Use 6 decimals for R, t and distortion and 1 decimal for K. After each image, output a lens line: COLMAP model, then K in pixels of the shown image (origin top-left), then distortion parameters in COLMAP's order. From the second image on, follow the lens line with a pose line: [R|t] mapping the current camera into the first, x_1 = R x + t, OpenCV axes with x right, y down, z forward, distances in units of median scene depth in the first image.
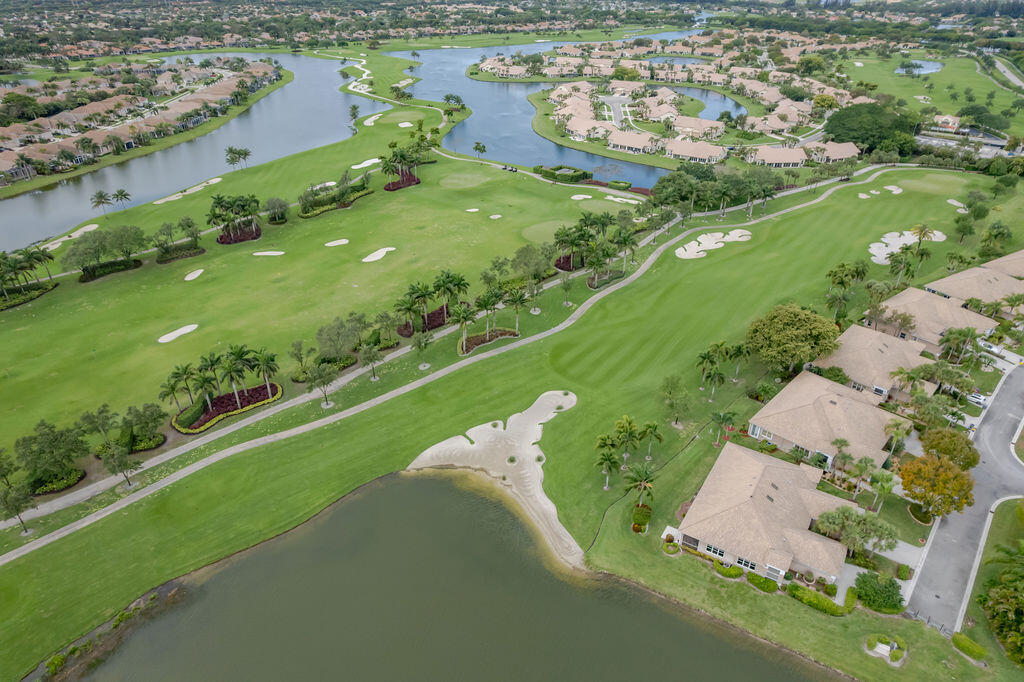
lens RADIAL K [[658.5, 0, 517.3], [0, 658.5, 341.6], [0, 0, 1]] dist [-0.078904, 0.072702]
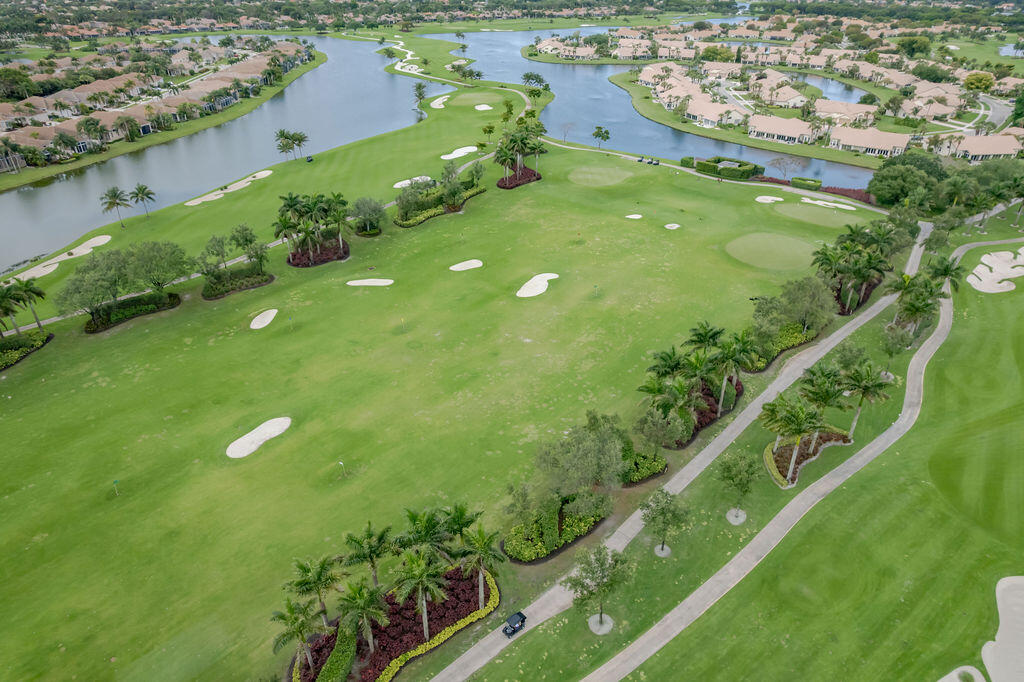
lens RADIAL K [[658.5, 0, 517.3], [0, 658.5, 341.6], [0, 0, 1]] dist [-0.078904, 0.072702]
pose [[0.999998, 0.001901, -0.000580, -0.165302], [-0.001899, 0.999993, 0.003075, -0.055310], [0.000586, -0.003074, 0.999995, 0.238008]]
